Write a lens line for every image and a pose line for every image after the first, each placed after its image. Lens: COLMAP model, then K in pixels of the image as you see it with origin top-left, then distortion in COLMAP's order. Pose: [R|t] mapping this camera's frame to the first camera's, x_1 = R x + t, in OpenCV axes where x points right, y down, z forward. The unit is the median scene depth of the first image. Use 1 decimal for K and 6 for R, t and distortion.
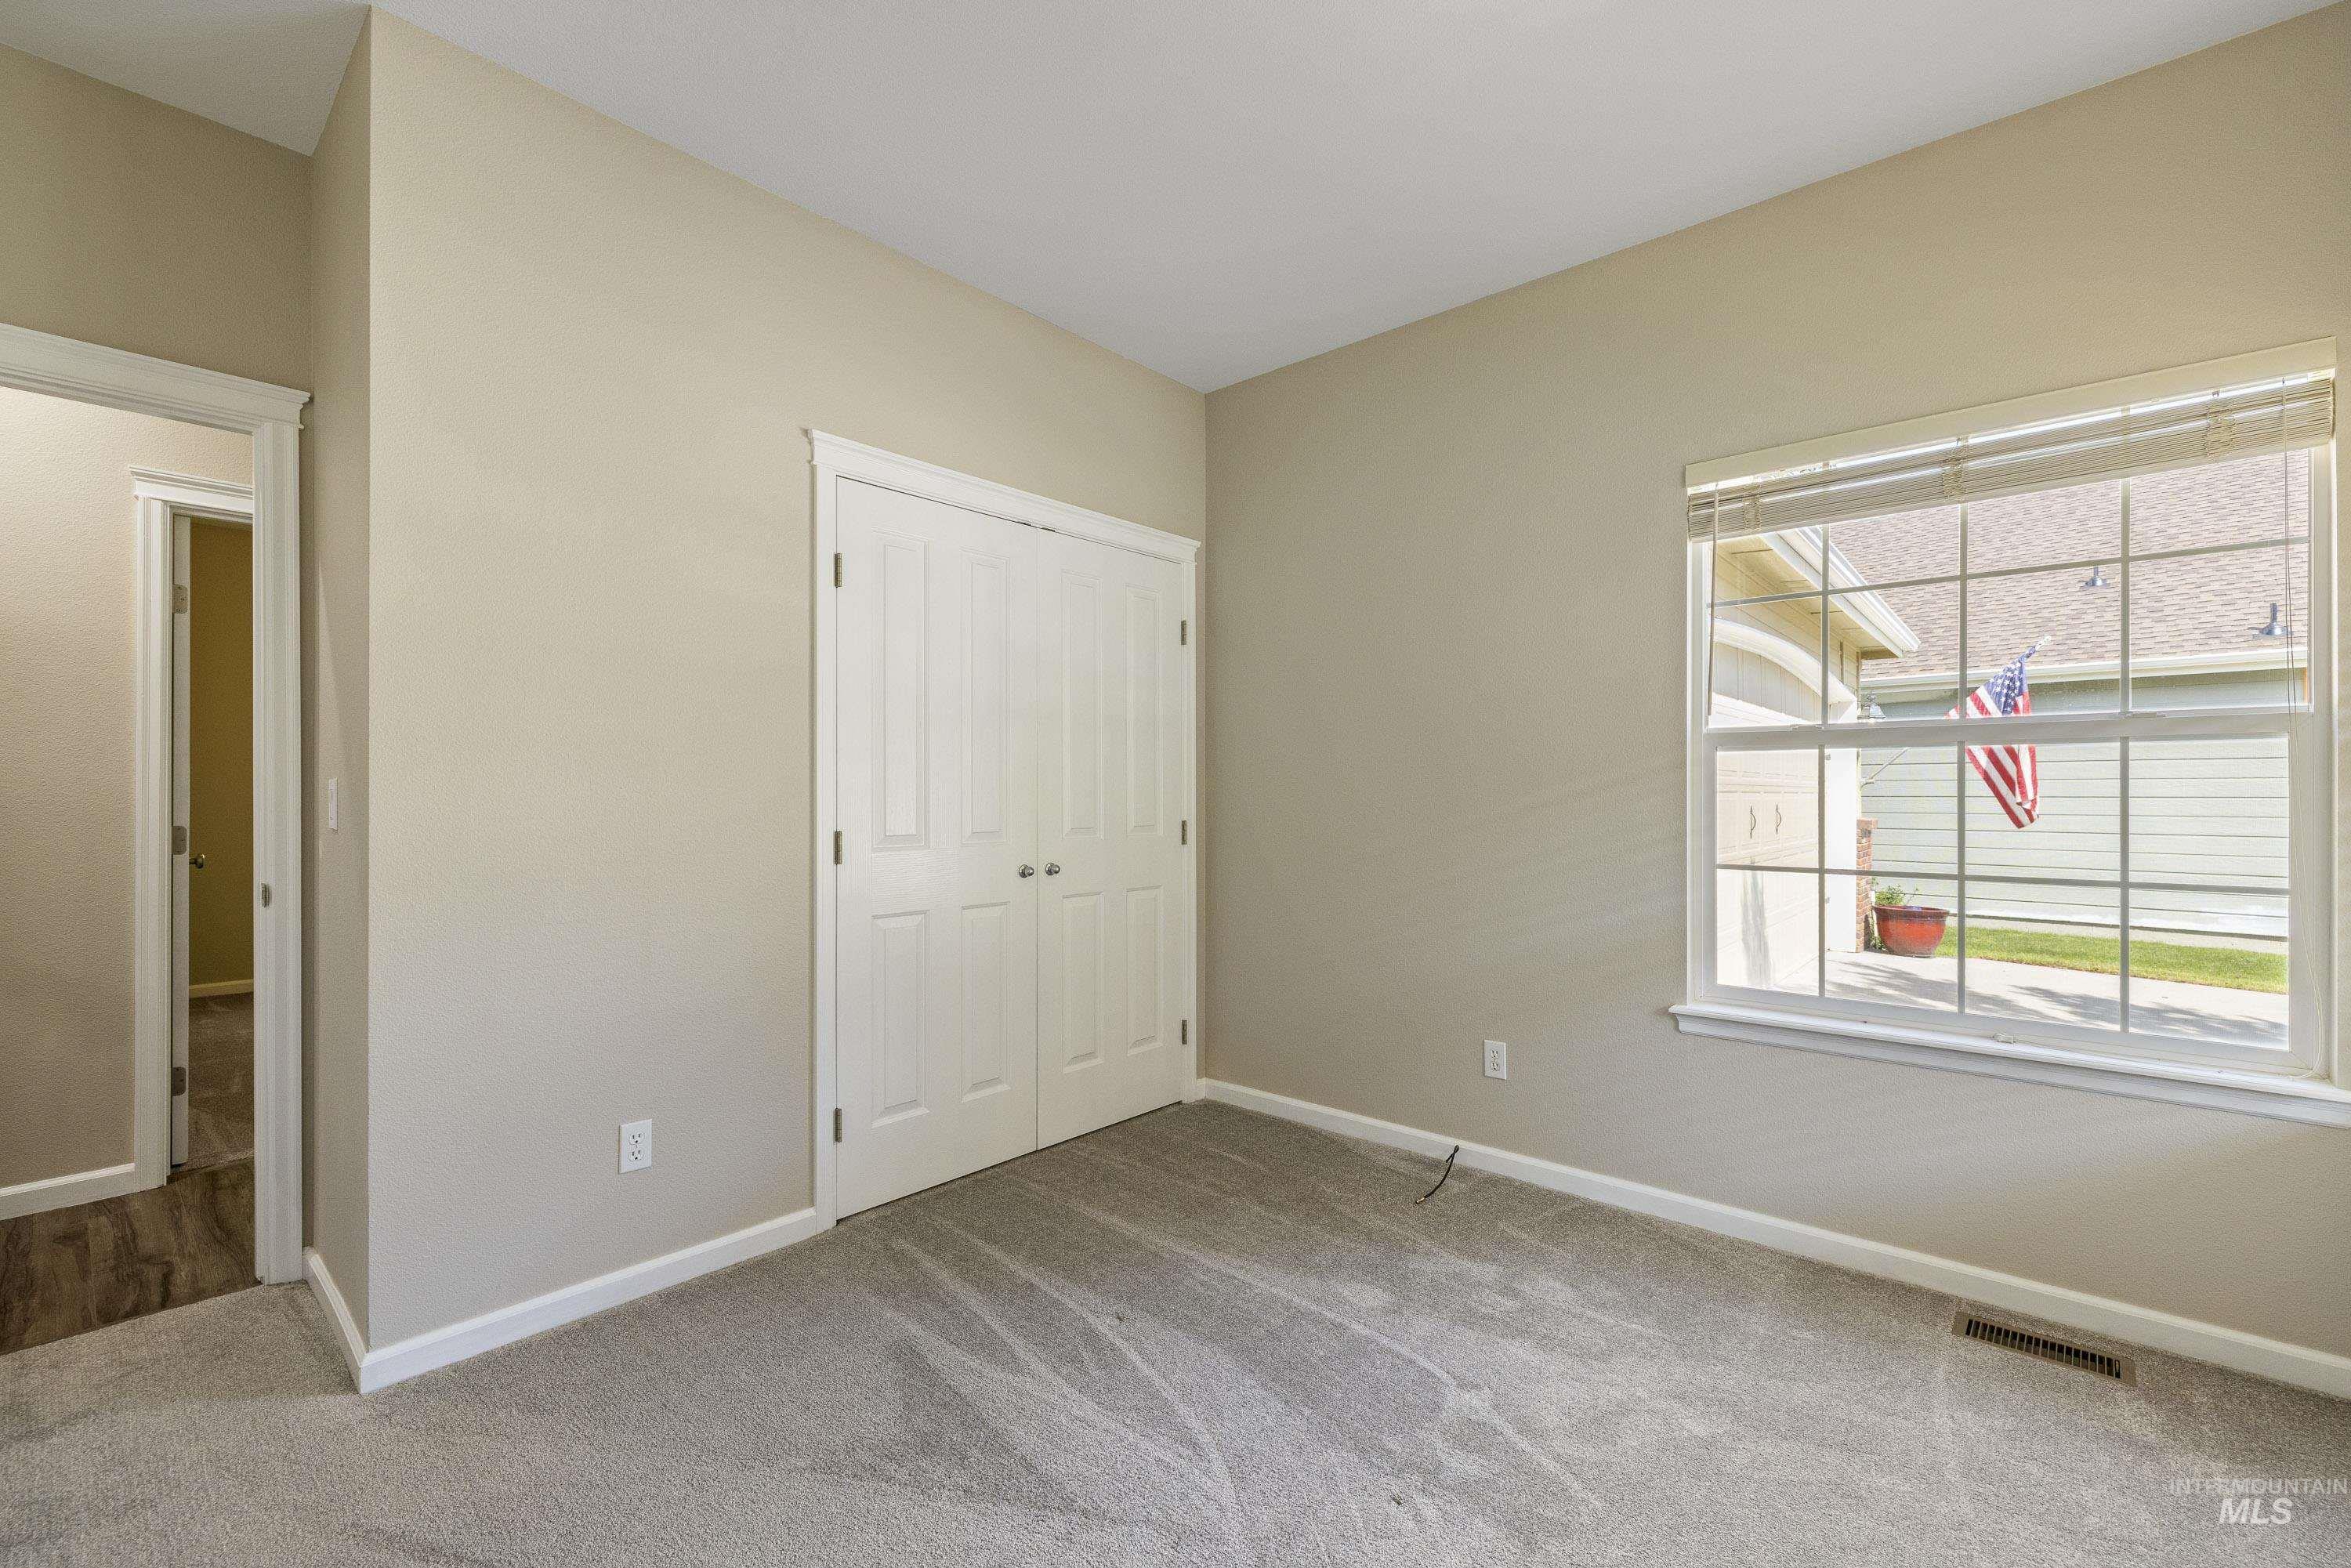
lens RADIAL K [[986.9, 0, 1175.5], [0, 986.9, 784.0], [0, 0, 1]] dist [-0.000678, -0.000373]
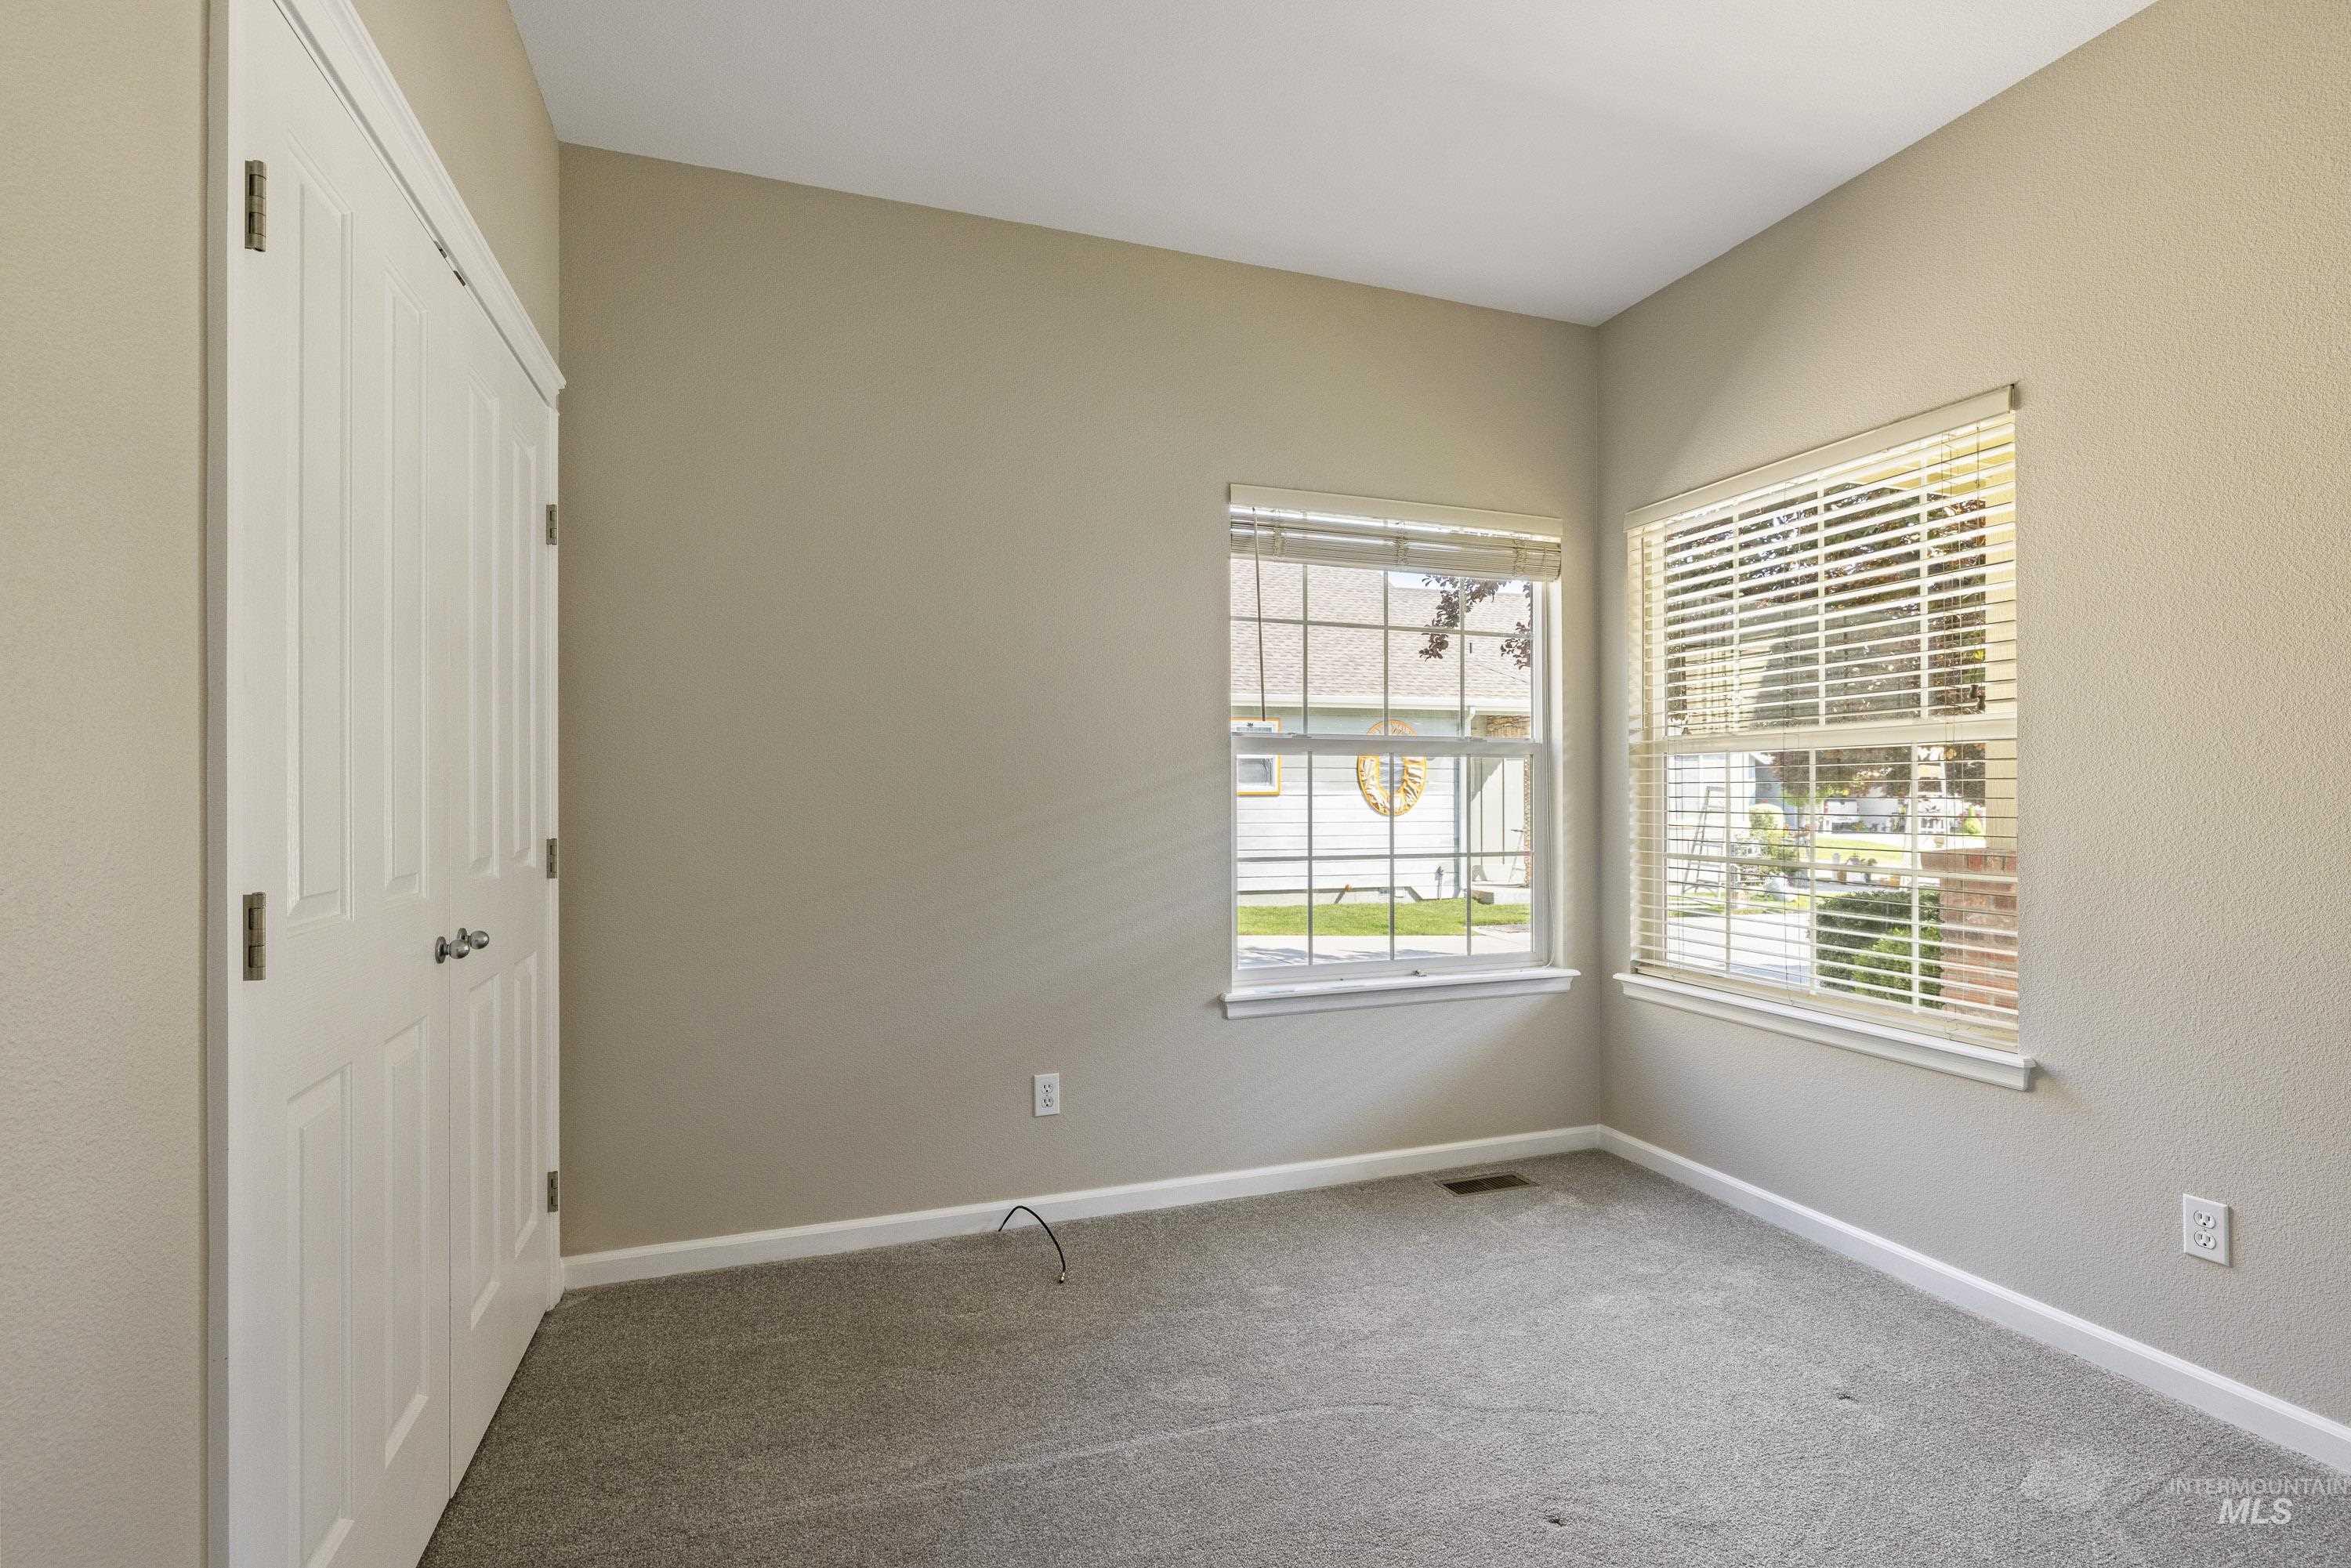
lens RADIAL K [[1089.1, 0, 1209.5], [0, 1089.1, 789.3], [0, 0, 1]] dist [-0.004538, -0.000708]
pose [[0.478850, 0.002677, 0.877893, -0.523321], [-0.007260, 0.999973, 0.000911, 0.004432], [-0.877867, -0.006809, 0.478856, 0.460677]]
